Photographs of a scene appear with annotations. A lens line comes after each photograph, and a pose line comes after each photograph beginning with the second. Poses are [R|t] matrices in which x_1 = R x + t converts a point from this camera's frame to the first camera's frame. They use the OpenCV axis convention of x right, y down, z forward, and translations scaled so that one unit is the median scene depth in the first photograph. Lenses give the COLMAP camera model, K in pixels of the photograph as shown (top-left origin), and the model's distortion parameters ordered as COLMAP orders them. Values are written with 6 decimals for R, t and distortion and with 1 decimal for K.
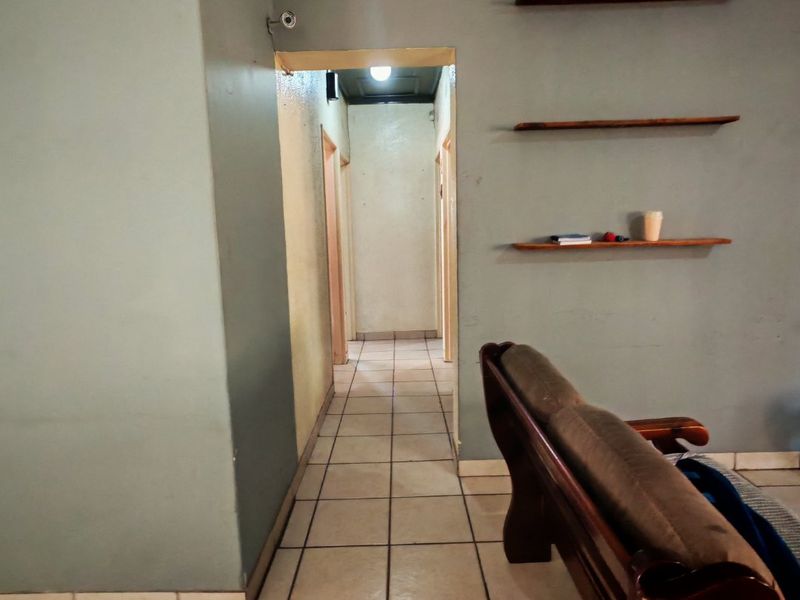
lens RADIAL K [[490.0, 0, 400.0], [0, 490.0, 300.0], [0, 0, 1]] dist [-0.005416, -0.002858]
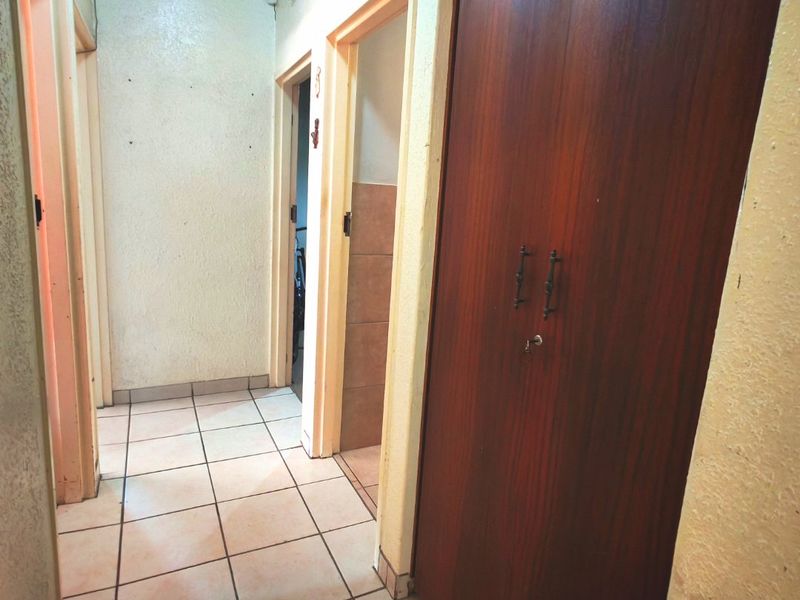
lens RADIAL K [[490.0, 0, 400.0], [0, 490.0, 300.0], [0, 0, 1]] dist [-0.005416, -0.002858]
pose [[0.890820, -0.001707, 0.454353, -0.056034], [-0.023279, 0.998508, 0.049393, -0.064524], [-0.453759, -0.054577, 0.889452, 0.424120]]
